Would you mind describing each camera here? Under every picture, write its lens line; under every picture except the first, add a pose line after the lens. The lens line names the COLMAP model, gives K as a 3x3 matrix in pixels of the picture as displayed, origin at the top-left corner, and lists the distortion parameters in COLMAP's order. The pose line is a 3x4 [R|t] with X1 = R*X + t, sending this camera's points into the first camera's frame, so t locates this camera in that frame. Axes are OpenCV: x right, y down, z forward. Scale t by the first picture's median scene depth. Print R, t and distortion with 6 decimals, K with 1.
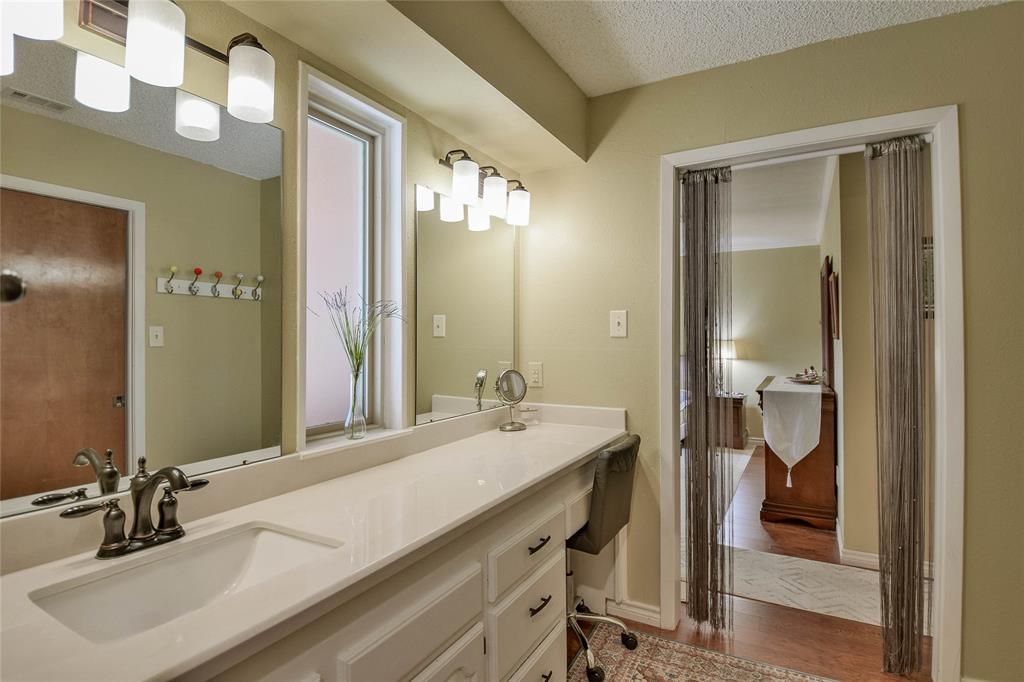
lens RADIAL K [[525.0, 0, 507.2], [0, 525.0, 340.7], [0, 0, 1]] dist [0.001105, -0.003252]
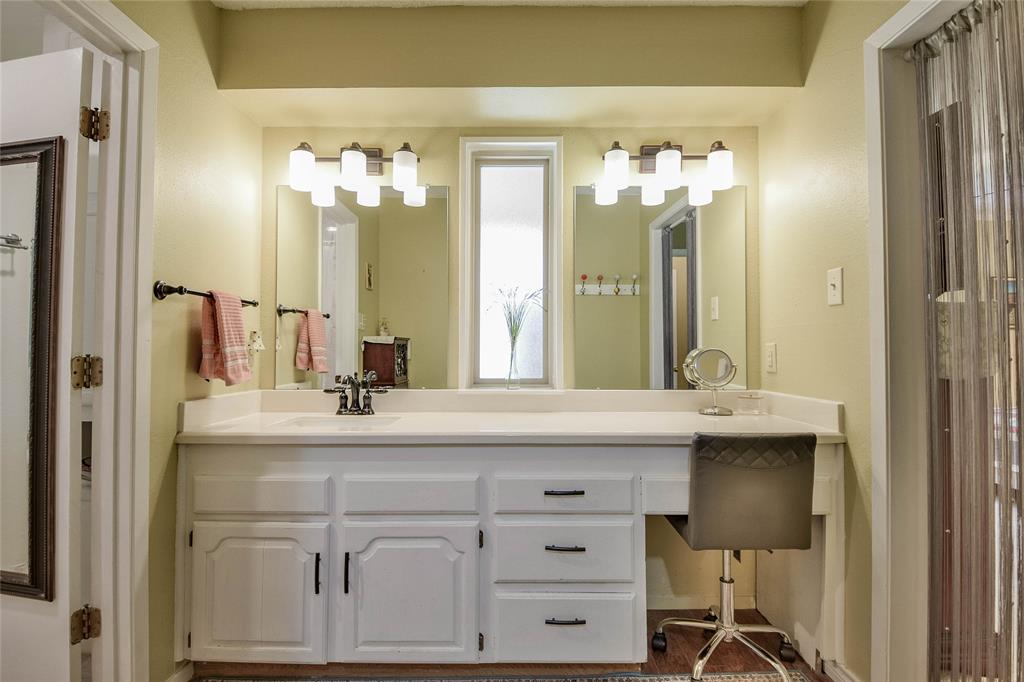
lens RADIAL K [[525.0, 0, 504.5], [0, 525.0, 337.7], [0, 0, 1]] dist [0.001105, -0.003252]
pose [[0.470414, -0.007076, -0.882417, 0.770554], [-0.002566, 0.999953, -0.009387, 0.056193], [0.882442, 0.006680, 0.470374, 0.287764]]
